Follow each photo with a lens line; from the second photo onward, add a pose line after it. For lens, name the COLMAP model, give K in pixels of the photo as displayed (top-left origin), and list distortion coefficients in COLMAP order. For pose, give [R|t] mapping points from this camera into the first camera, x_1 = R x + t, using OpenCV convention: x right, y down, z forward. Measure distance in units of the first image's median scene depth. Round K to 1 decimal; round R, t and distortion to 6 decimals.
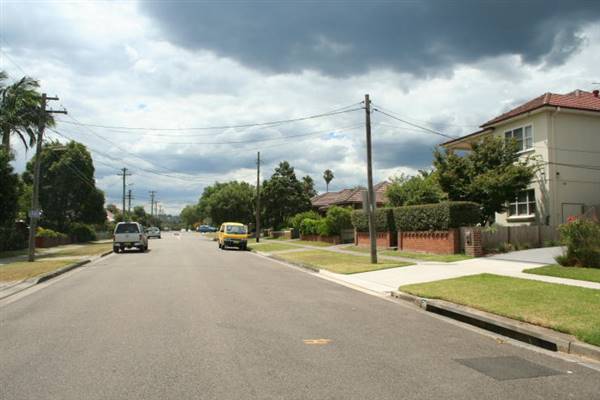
lens RADIAL K [[483.8, 0, 292.6], [0, 483.8, 193.8], [0, 0, 1]] dist [-0.164998, 0.119312]
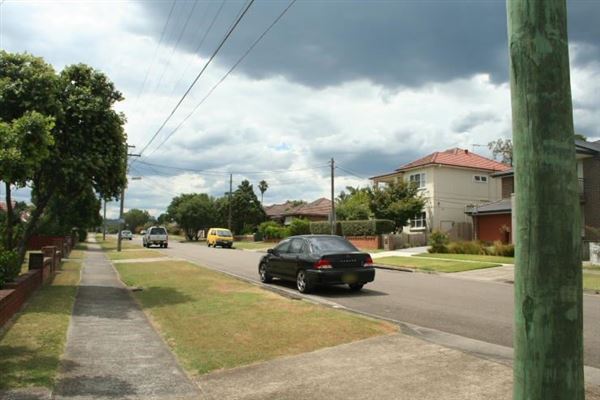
lens RADIAL K [[483.8, 0, 292.6], [0, 483.8, 193.8], [0, 0, 1]] dist [-0.164998, 0.119312]
pose [[0.987390, 0.028735, 0.155678, -0.200446], [-0.026681, 0.999527, -0.015263, -0.033573], [-0.156043, 0.010917, 0.987690, -0.562982]]
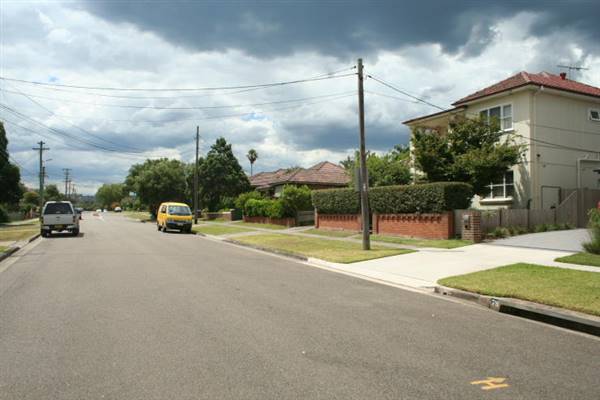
lens RADIAL K [[483.8, 0, 292.6], [0, 483.8, 193.8], [0, 0, 1]] dist [-0.164998, 0.119312]
pose [[0.985702, 0.011412, 0.168111, -0.084109], [-0.017923, 0.999145, 0.037259, 0.008377], [-0.167542, -0.039739, 0.985064, 0.114189]]
